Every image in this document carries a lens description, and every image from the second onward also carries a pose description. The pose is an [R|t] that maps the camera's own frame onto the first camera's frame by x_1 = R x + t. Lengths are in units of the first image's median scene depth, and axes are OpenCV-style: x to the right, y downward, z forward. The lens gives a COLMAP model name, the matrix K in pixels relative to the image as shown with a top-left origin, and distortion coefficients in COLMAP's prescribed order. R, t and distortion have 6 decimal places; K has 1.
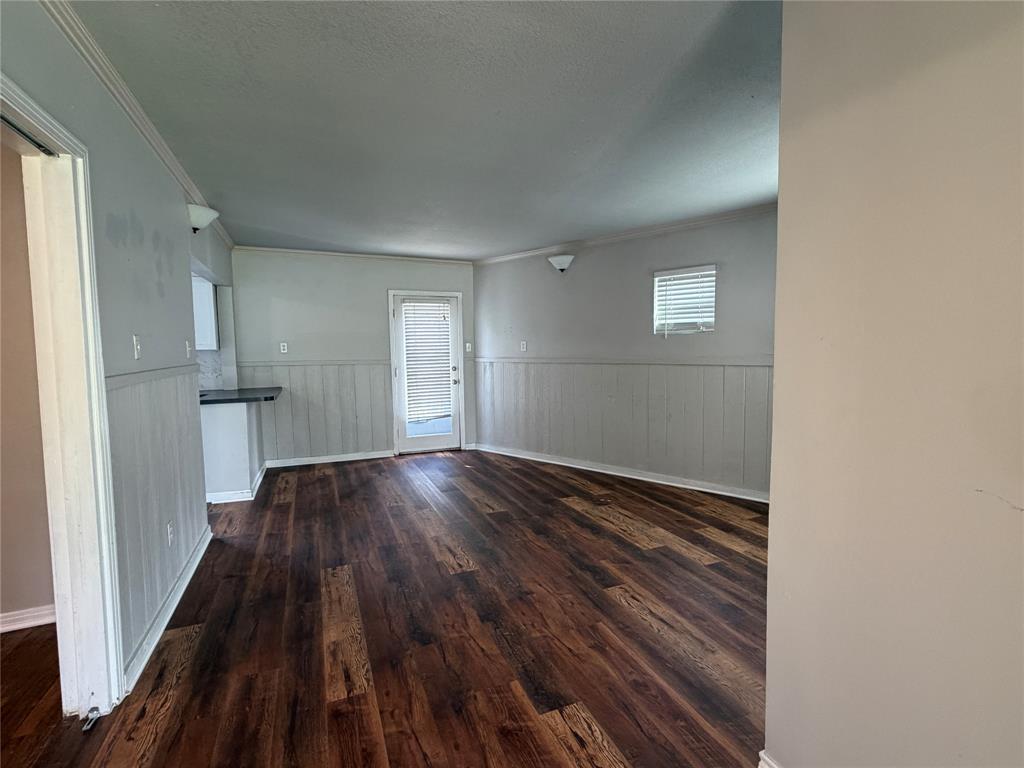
lens RADIAL K [[484.4, 0, 506.8], [0, 484.4, 381.4], [0, 0, 1]] dist [0.000871, -0.001414]
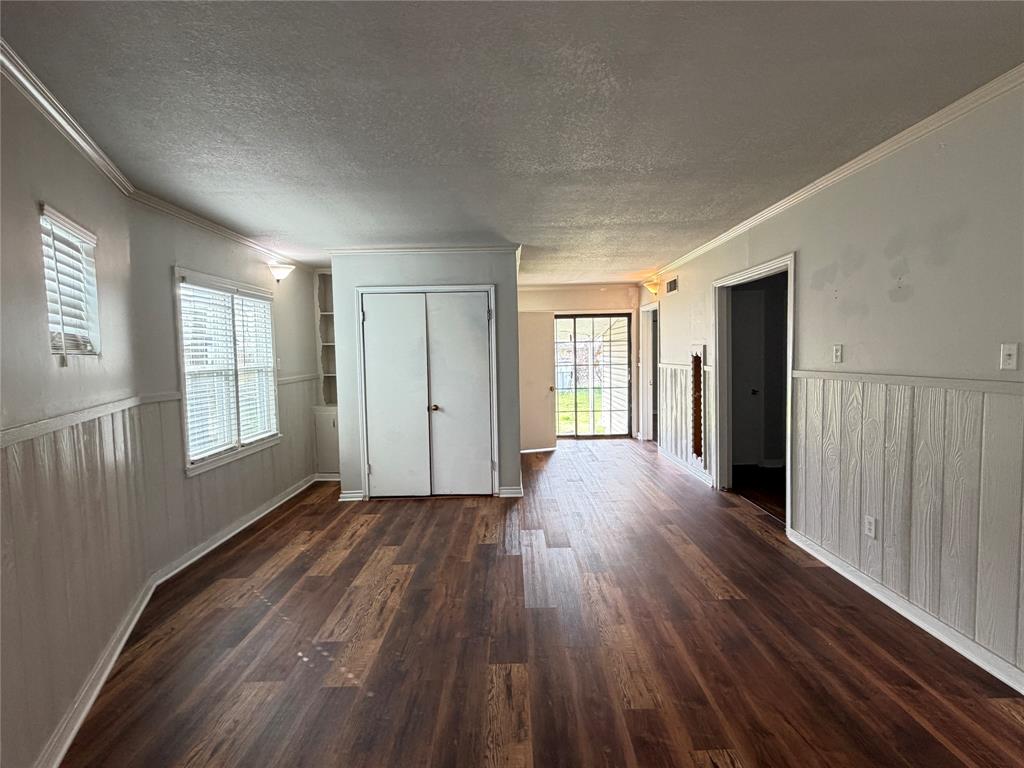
lens RADIAL K [[484.4, 0, 511.8], [0, 484.4, 383.9], [0, 0, 1]] dist [0.000871, -0.001414]
pose [[-0.926958, 0.013362, 0.374926, -0.279966], [0.063226, 0.990635, 0.121015, -0.137620], [-0.369798, 0.135881, -0.919122, 1.715483]]
